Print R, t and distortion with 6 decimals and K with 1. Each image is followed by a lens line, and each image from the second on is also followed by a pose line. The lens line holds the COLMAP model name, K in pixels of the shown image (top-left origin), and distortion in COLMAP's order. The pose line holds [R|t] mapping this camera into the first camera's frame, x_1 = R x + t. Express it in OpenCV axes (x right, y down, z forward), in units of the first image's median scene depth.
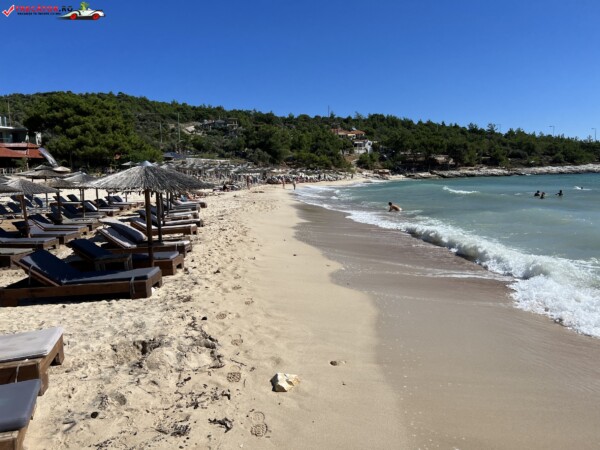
lens RADIAL K [[456.5, 0, 298.2], [0, 456.5, 234.5], [0, 0, 1]] dist [0.053174, -0.054728]
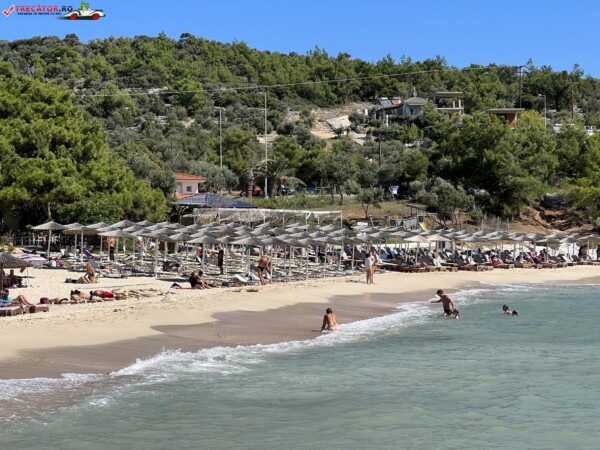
lens RADIAL K [[1349.0, 0, 314.3], [0, 1349.0, 222.1], [0, 0, 1]] dist [0.198741, 0.000000]
pose [[0.957002, 0.001700, -0.290077, 0.084176], [-0.042985, 0.989774, -0.136012, 0.004722], [0.286880, 0.142633, 0.947289, -0.062937]]
